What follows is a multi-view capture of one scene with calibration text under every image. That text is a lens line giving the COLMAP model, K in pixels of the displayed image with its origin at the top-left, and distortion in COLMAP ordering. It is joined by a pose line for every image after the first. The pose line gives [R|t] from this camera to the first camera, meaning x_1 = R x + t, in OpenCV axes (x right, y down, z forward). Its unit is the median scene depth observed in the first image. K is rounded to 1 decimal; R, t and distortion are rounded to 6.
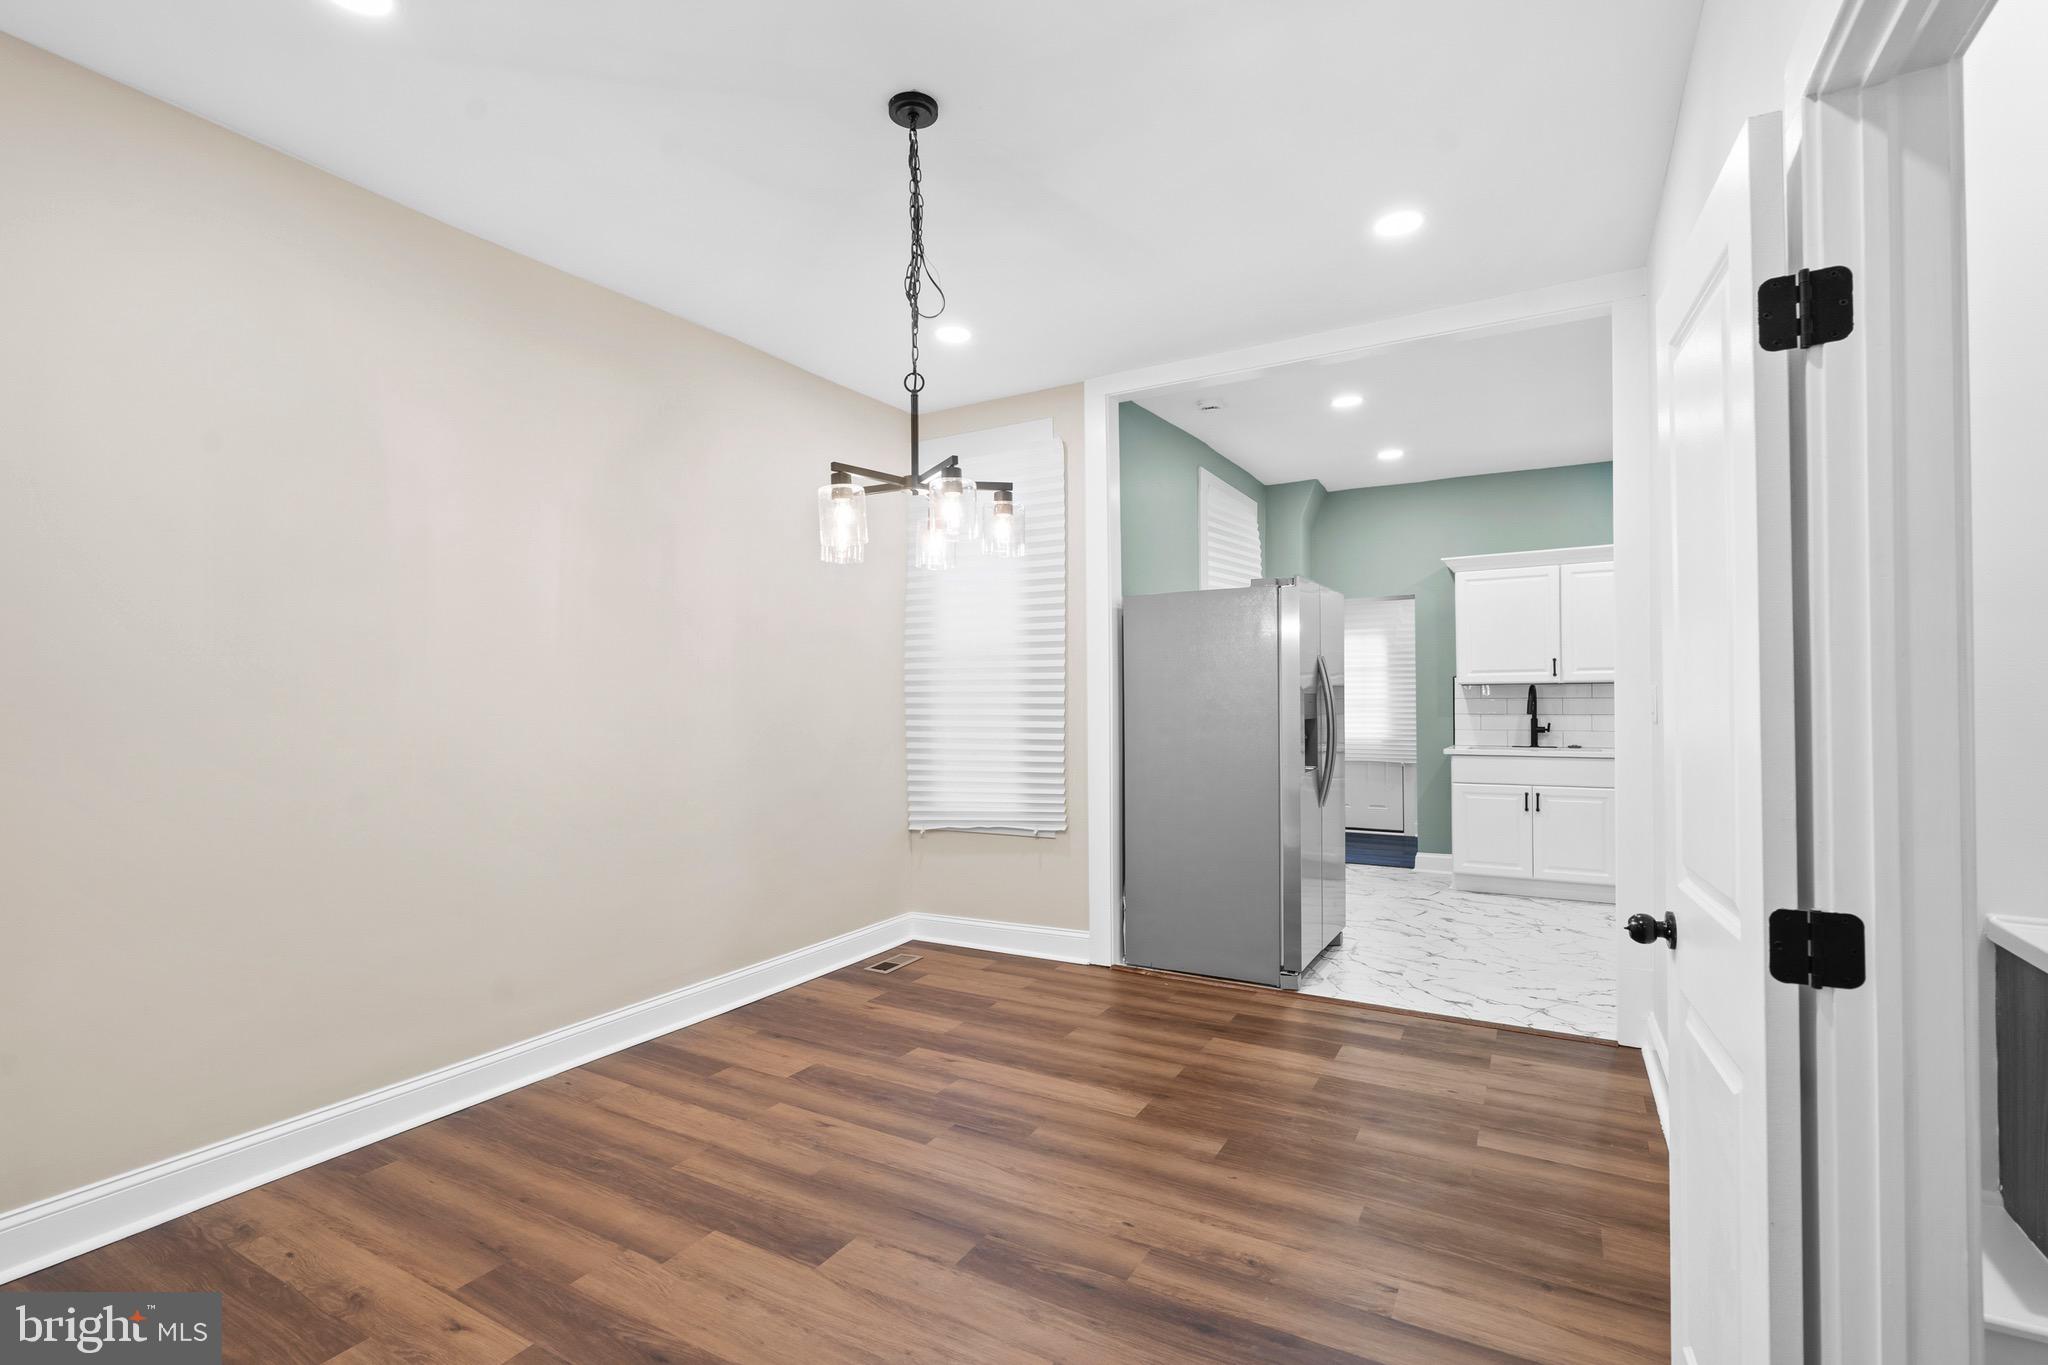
lens RADIAL K [[927.8, 0, 1030.6], [0, 927.8, 688.3], [0, 0, 1]] dist [-0.004817, 0.000800]
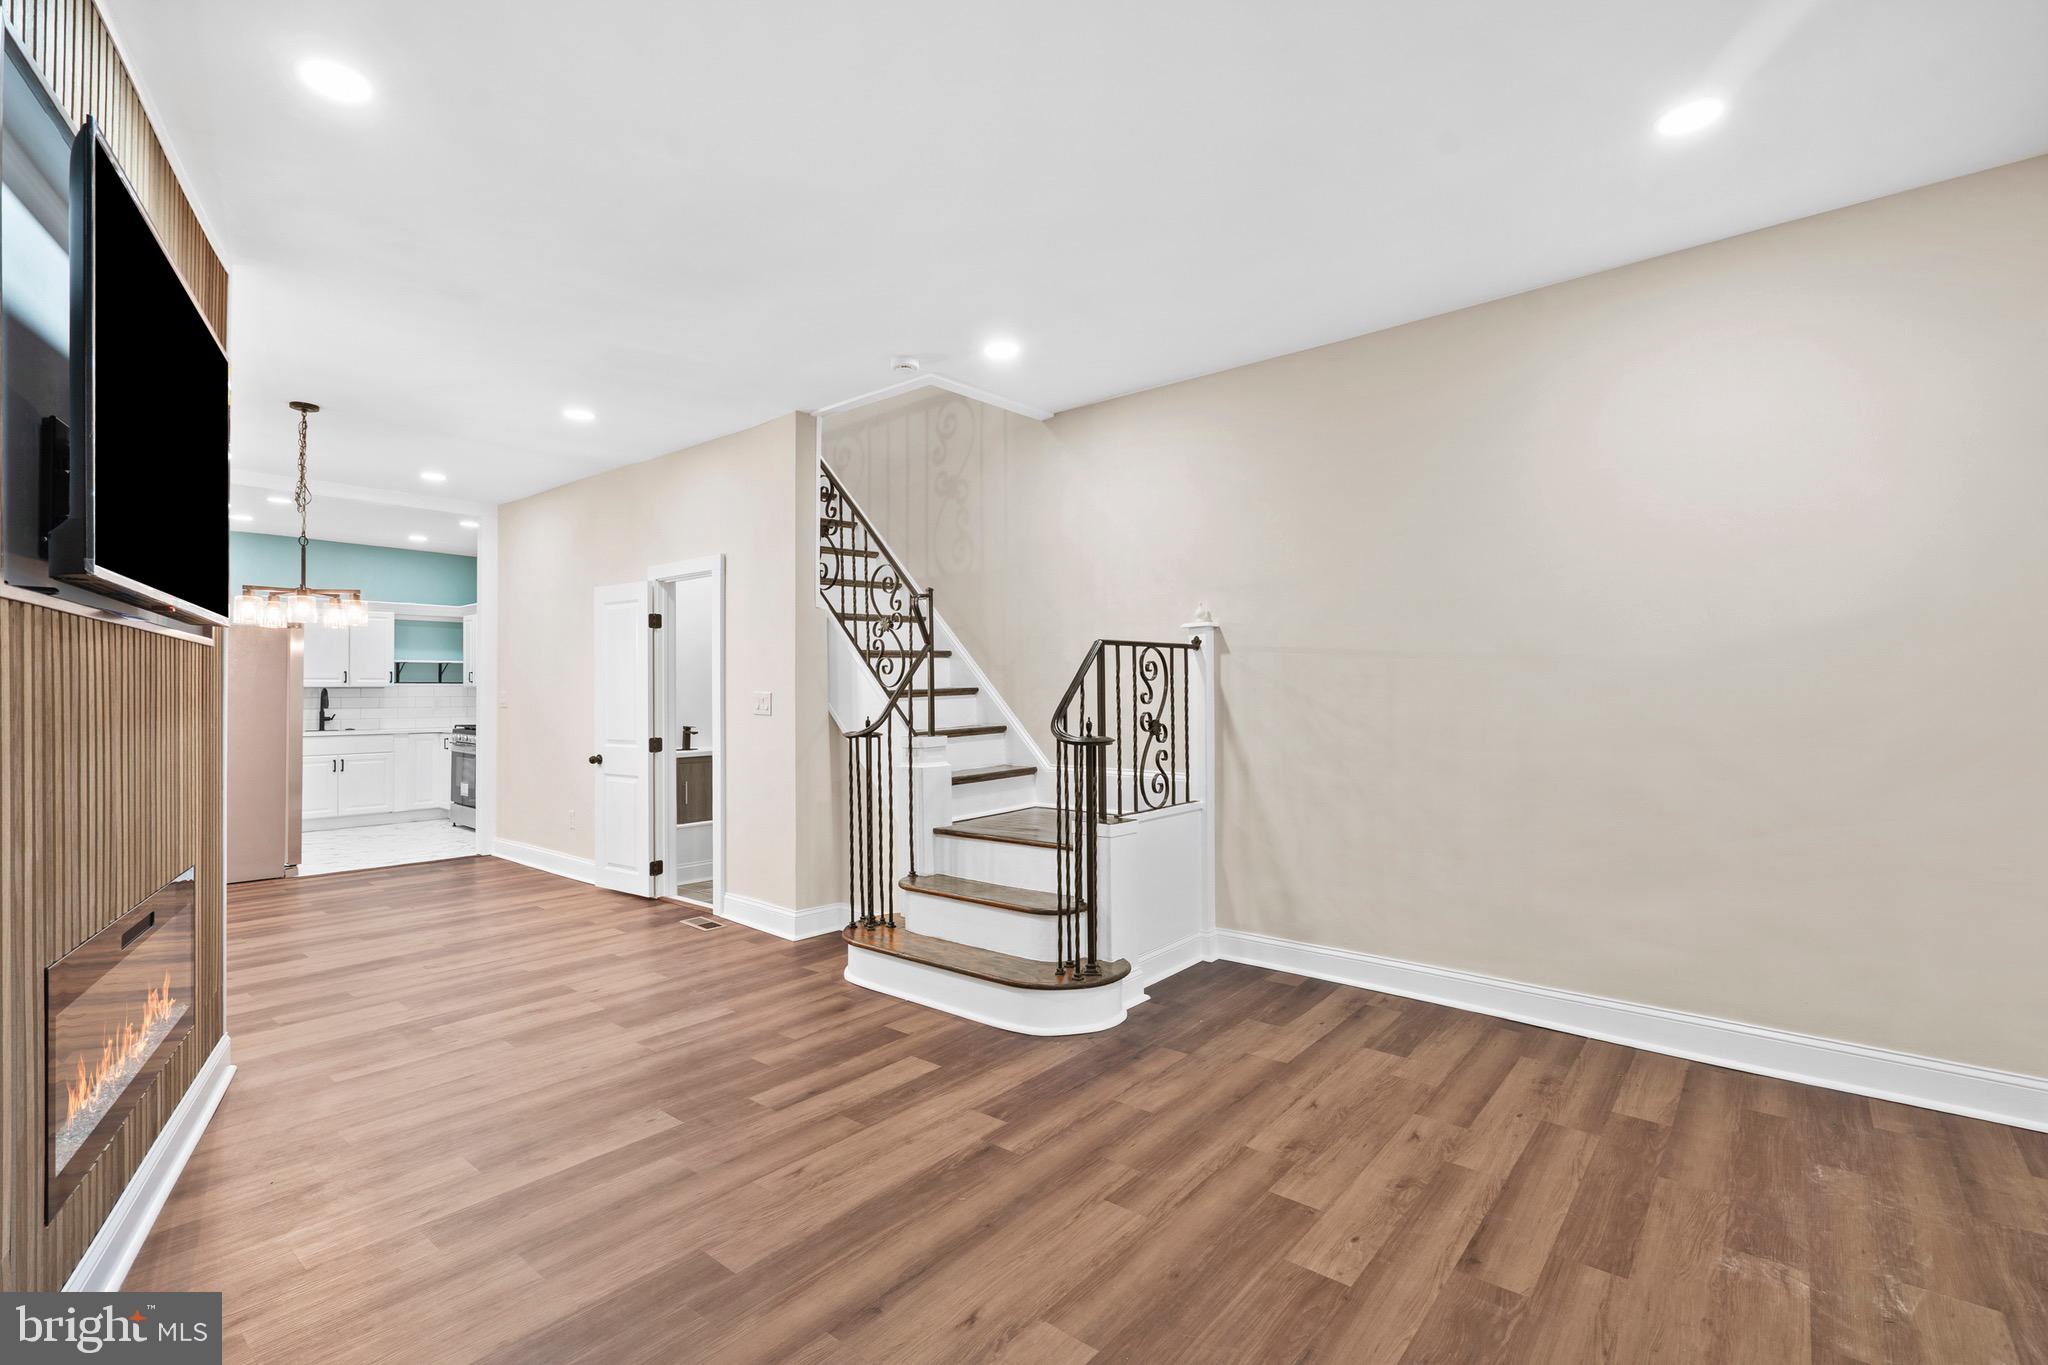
lens RADIAL K [[927.8, 0, 1017.5], [0, 927.8, 694.8], [0, 0, 1]] dist [-0.004817, 0.000800]
pose [[0.179384, 0.002781, 0.983775, -1.162708], [-0.009357, 0.999956, -0.001121, -0.003492], [-0.983735, -0.009004, 0.179402, -0.573611]]
